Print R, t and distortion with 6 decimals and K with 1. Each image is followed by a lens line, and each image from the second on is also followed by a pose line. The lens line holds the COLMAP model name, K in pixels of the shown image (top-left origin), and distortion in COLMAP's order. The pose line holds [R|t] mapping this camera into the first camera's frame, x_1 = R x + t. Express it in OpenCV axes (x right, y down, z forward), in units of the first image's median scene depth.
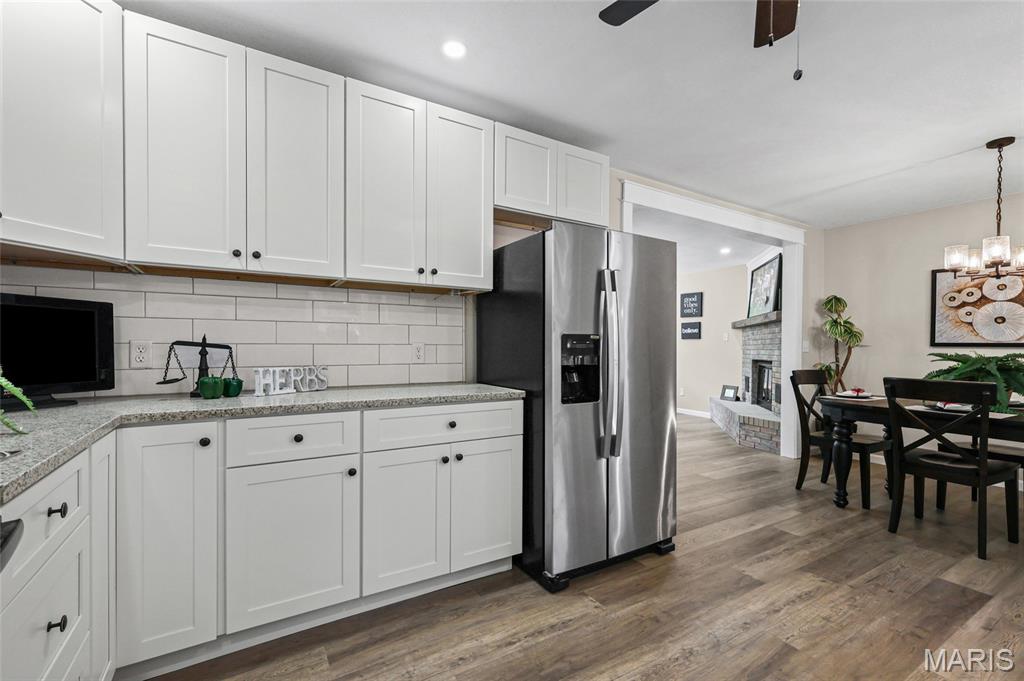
lens RADIAL K [[451.0, 0, 512.4], [0, 451.0, 349.6], [0, 0, 1]] dist [0.002741, 0.000443]
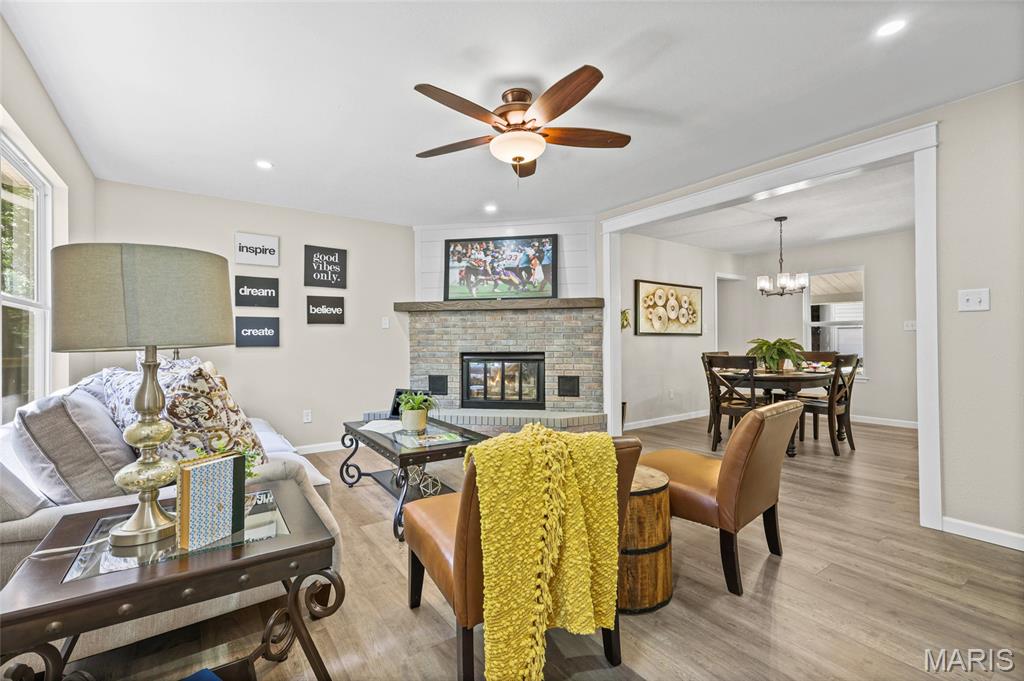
lens RADIAL K [[451.0, 0, 513.4], [0, 451.0, 339.4], [0, 0, 1]] dist [0.002741, 0.000443]
pose [[-0.073448, -0.005208, 0.997285, -0.864713], [0.012160, 0.999907, 0.006118, -0.014818], [-0.997225, 0.012577, -0.073378, 3.142755]]
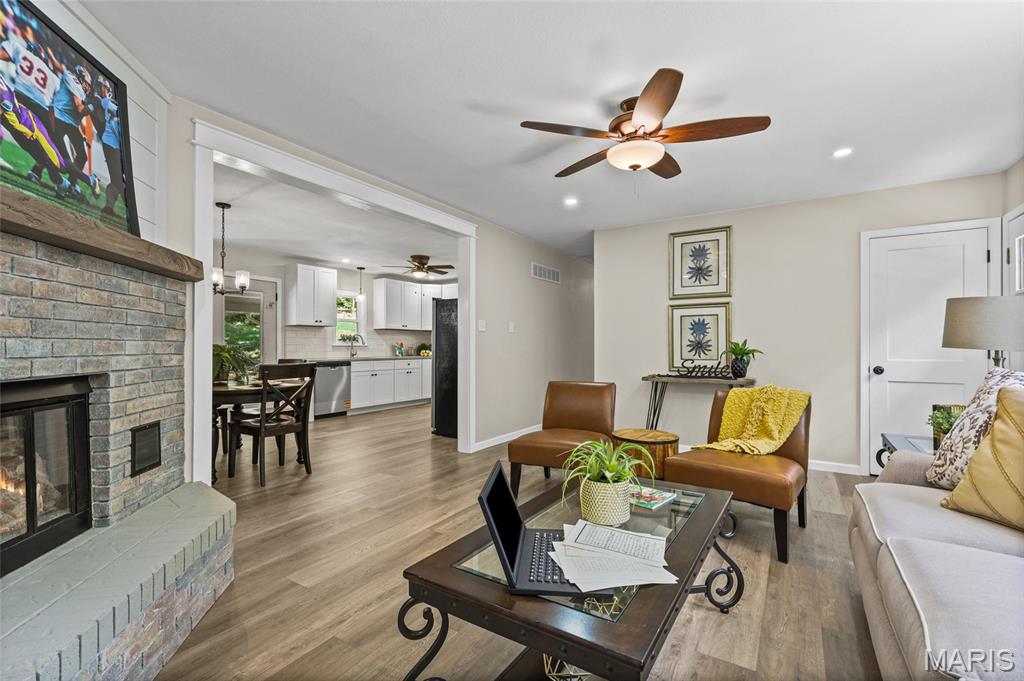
lens RADIAL K [[451.0, 0, 513.9], [0, 451.0, 343.8], [0, 0, 1]] dist [0.002741, 0.000443]
pose [[-0.895087, -0.014150, -0.445668, 1.265461], [-0.013156, 0.999899, -0.005324, 0.003620], [0.445698, 0.001098, -0.895183, 4.027627]]
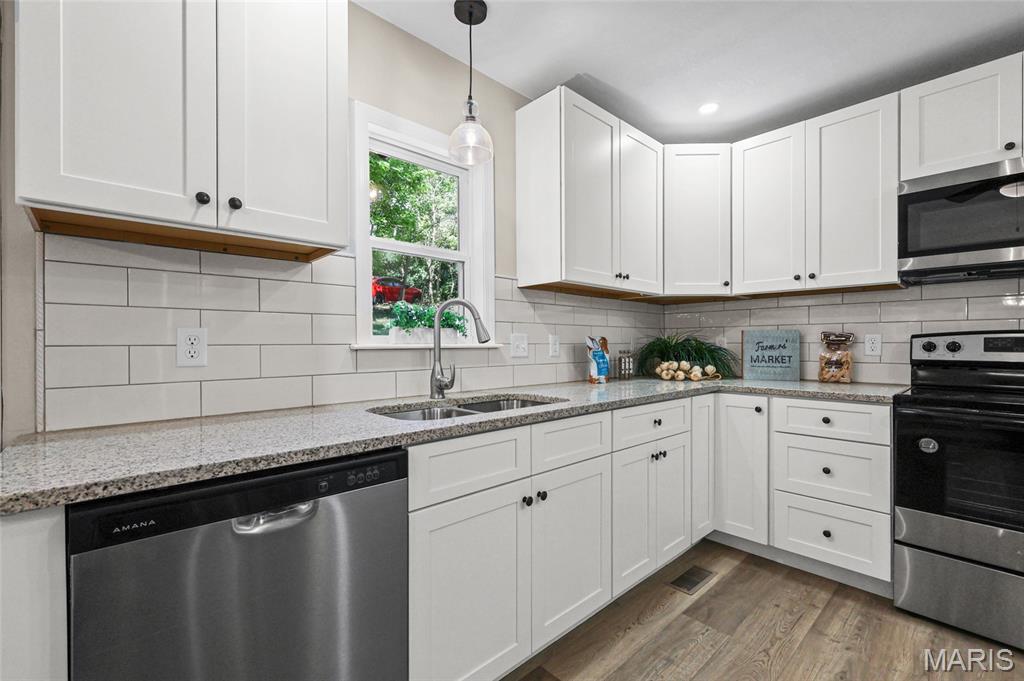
lens RADIAL K [[451.0, 0, 505.6], [0, 451.0, 344.6], [0, 0, 1]] dist [0.002741, 0.000443]
pose [[-0.981063, -0.008004, -0.193521, 0.819458], [-0.010709, 0.999859, 0.012934, -0.002585], [0.193390, 0.014762, -0.981011, 0.832842]]
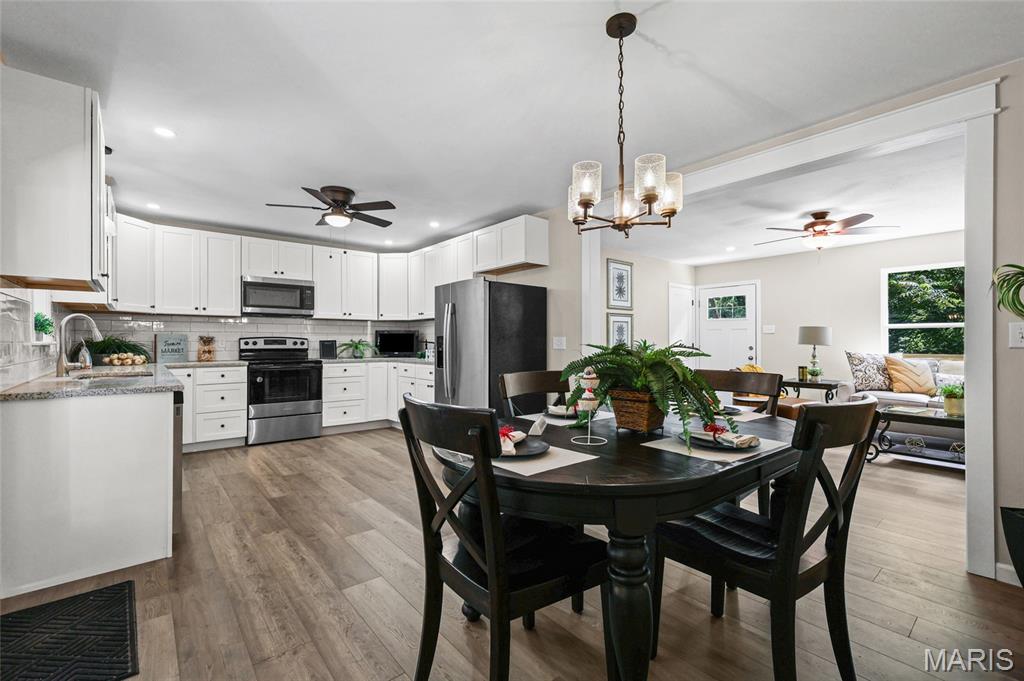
lens RADIAL K [[451.0, 0, 514.0], [0, 451.0, 339.2], [0, 0, 1]] dist [0.002741, 0.000443]
pose [[0.143814, -0.018082, -0.989440, 2.502371], [-0.005373, 0.999804, -0.019052, 0.026395], [0.989590, 0.008056, 0.143689, 1.126090]]
